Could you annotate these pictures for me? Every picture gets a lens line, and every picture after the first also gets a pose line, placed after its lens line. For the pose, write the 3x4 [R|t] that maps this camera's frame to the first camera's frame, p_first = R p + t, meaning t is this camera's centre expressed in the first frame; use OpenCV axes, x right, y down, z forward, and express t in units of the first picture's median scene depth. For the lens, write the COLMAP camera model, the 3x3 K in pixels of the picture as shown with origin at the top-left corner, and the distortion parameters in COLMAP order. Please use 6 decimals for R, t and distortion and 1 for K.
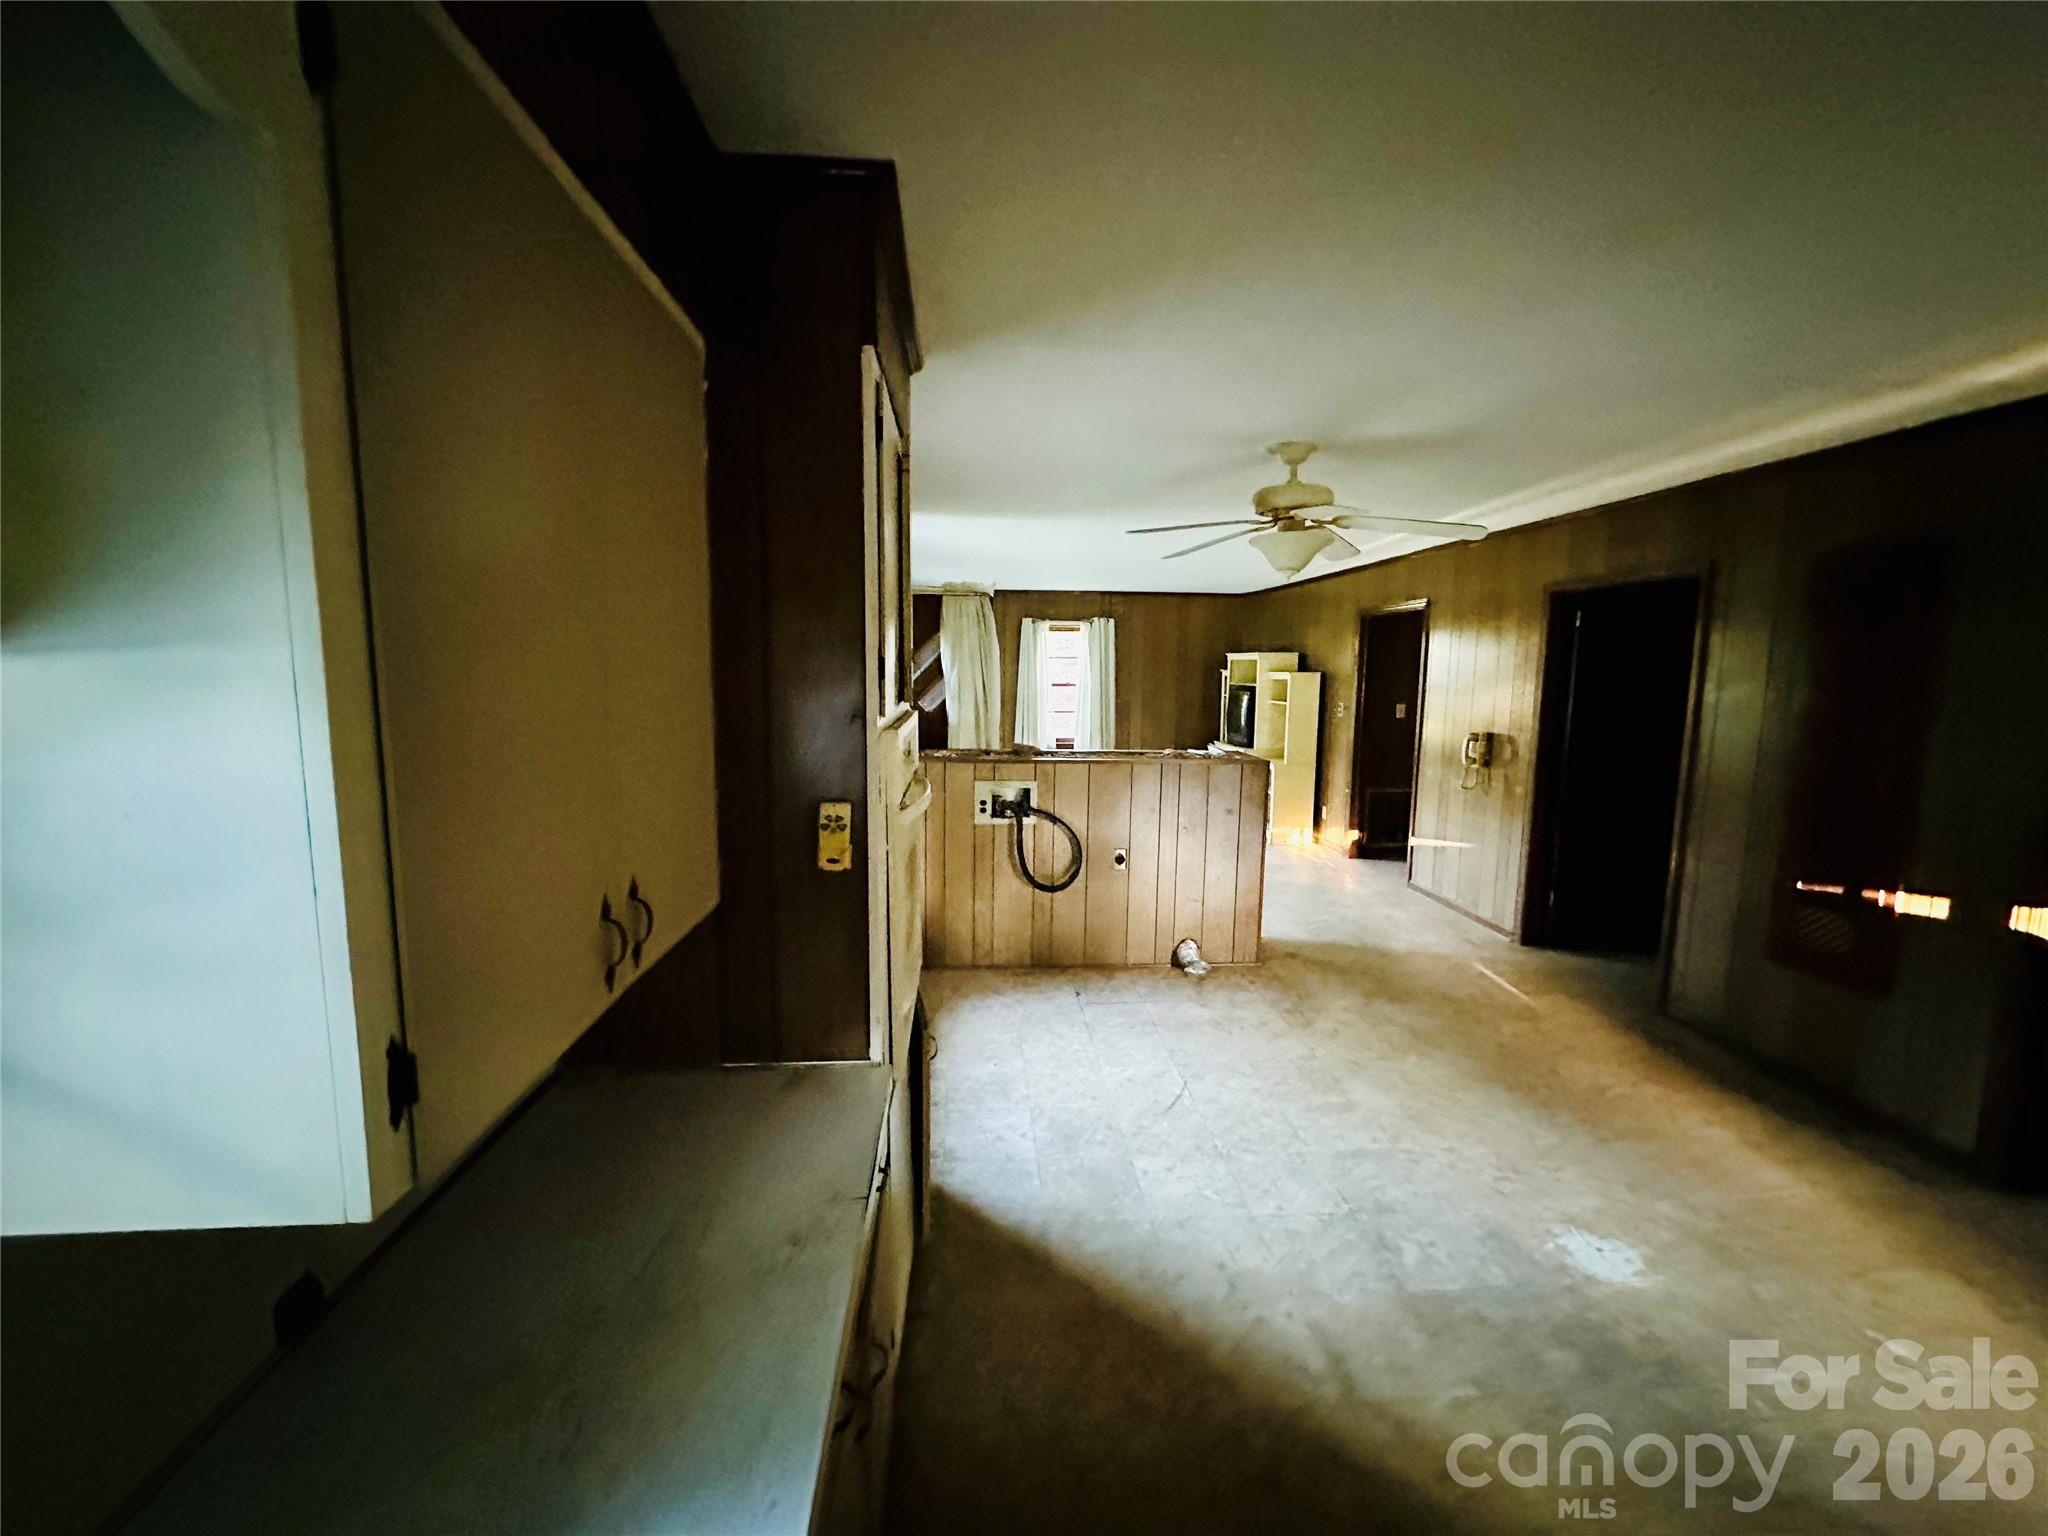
lens RADIAL K [[816.6, 0, 1023.4], [0, 816.6, 766.6], [0, 0, 1]] dist [-0.000732, 0.000165]
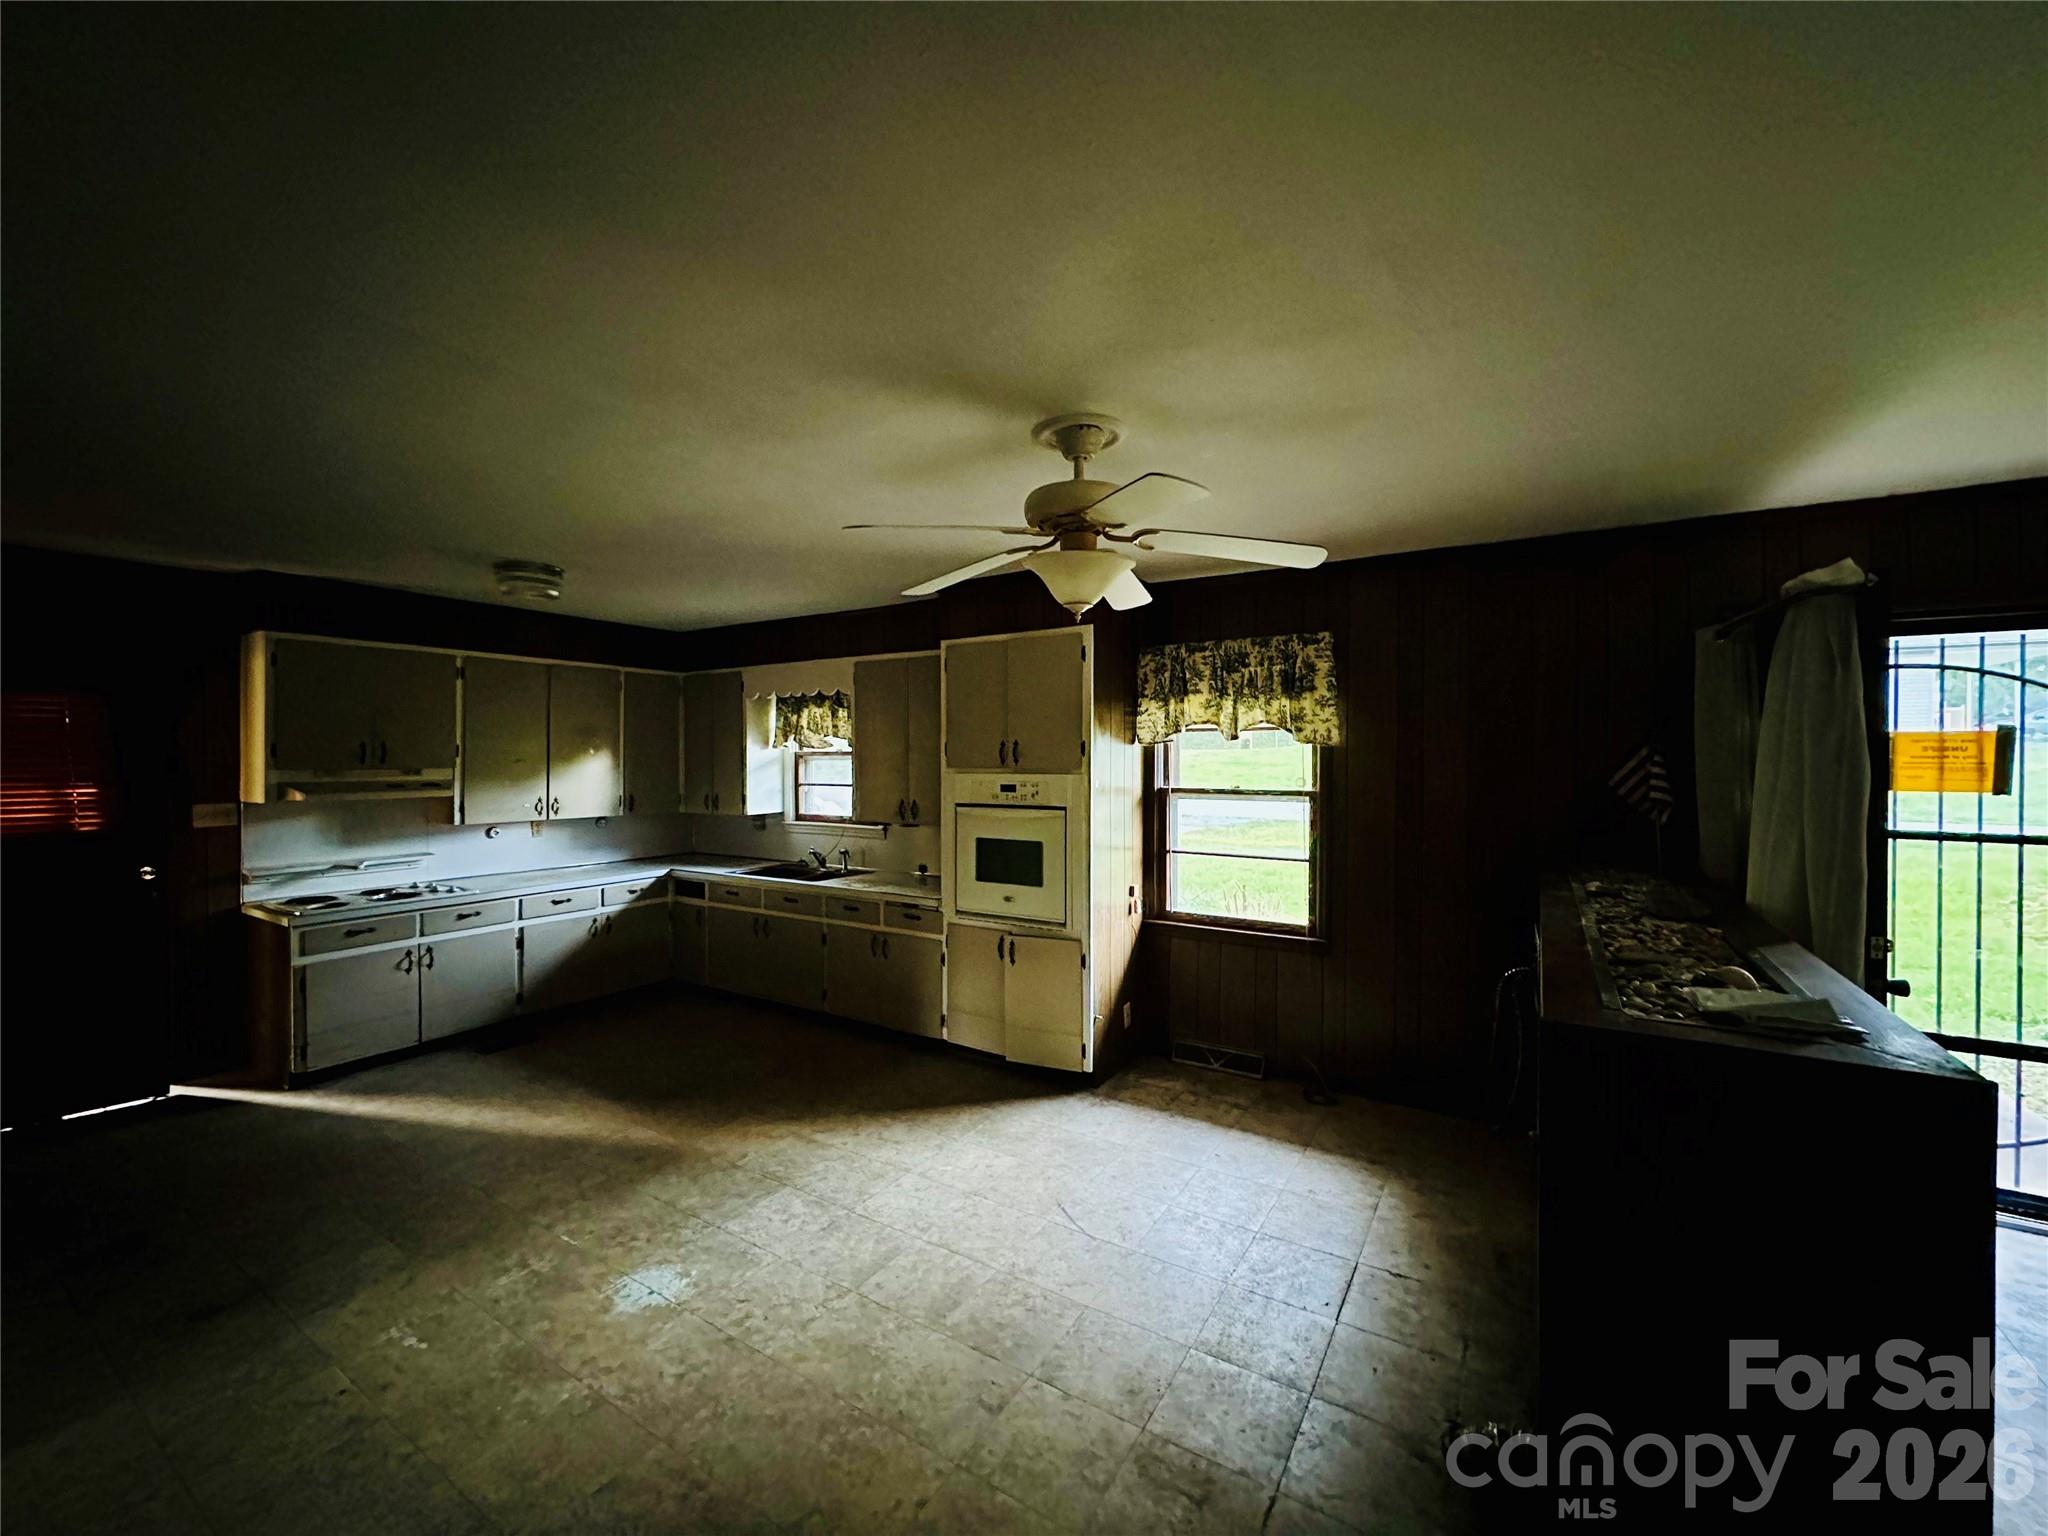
lens RADIAL K [[816.6, 0, 1023.4], [0, 816.6, 766.6], [0, 0, 1]] dist [-0.000732, 0.000165]
pose [[-0.593075, -0.001818, -0.805145, 0.692301], [-0.103350, 0.991897, 0.073888, -0.108959], [0.798486, 0.127033, -0.588457, 1.043929]]
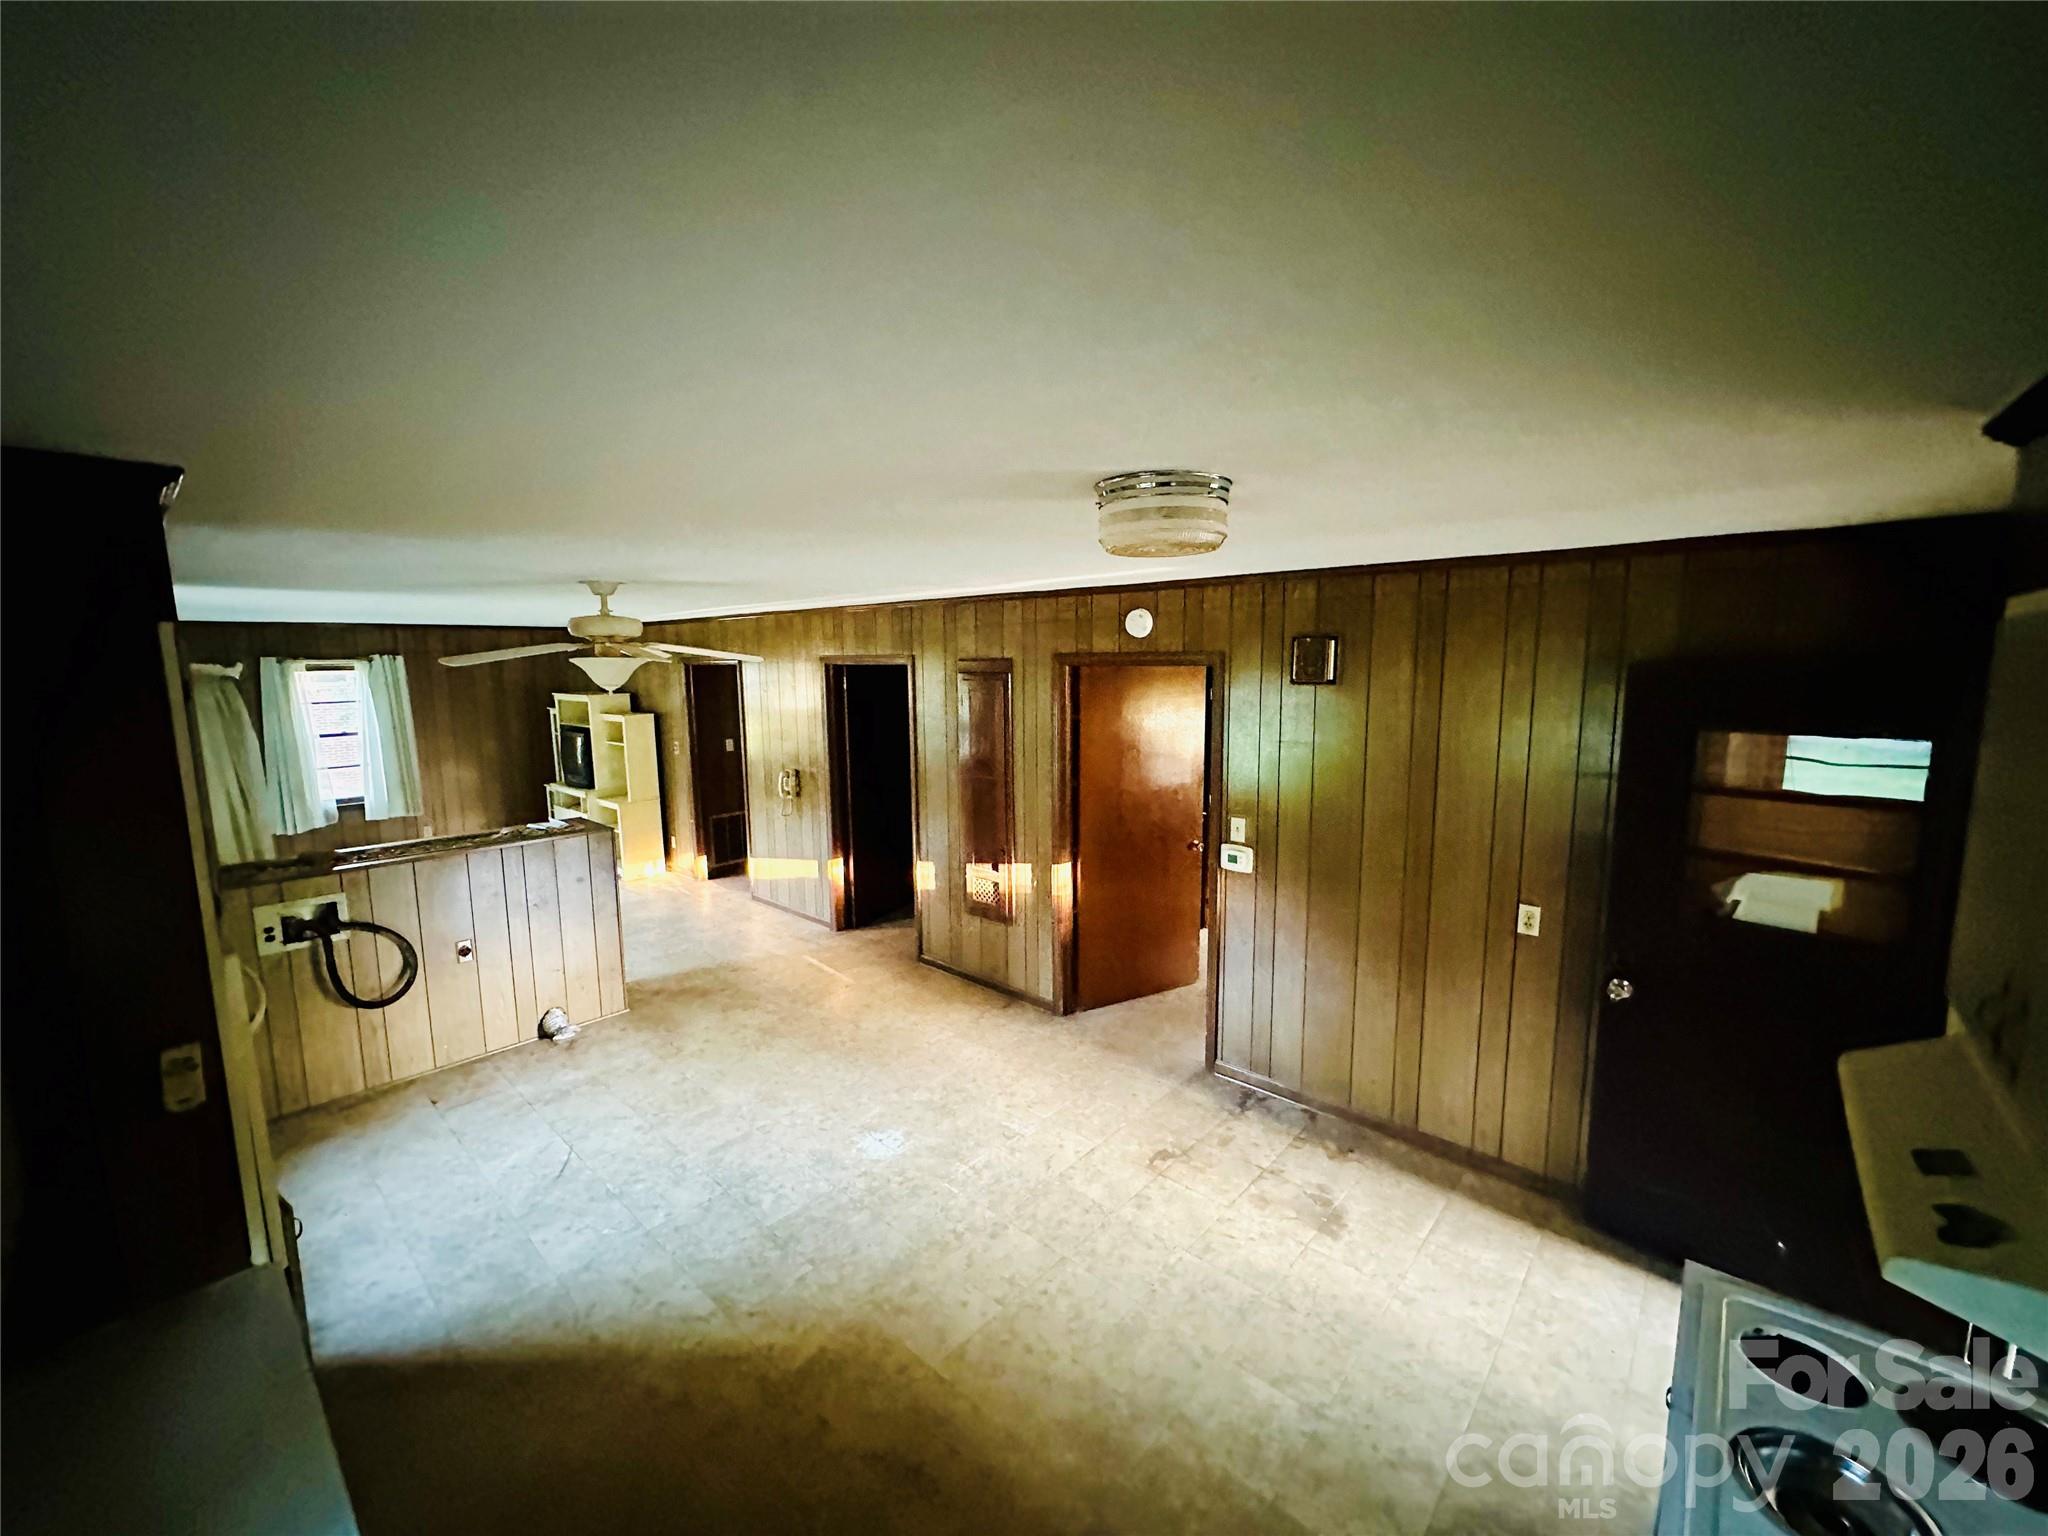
lens RADIAL K [[816.6, 0, 1023.4], [0, 816.6, 766.6], [0, 0, 1]] dist [-0.000732, 0.000165]
pose [[0.720517, -0.110706, 0.684543, -0.046139], [0.102003, 0.993356, 0.053285, -0.093045], [-0.685894, 0.031433, 0.727023, -0.185180]]
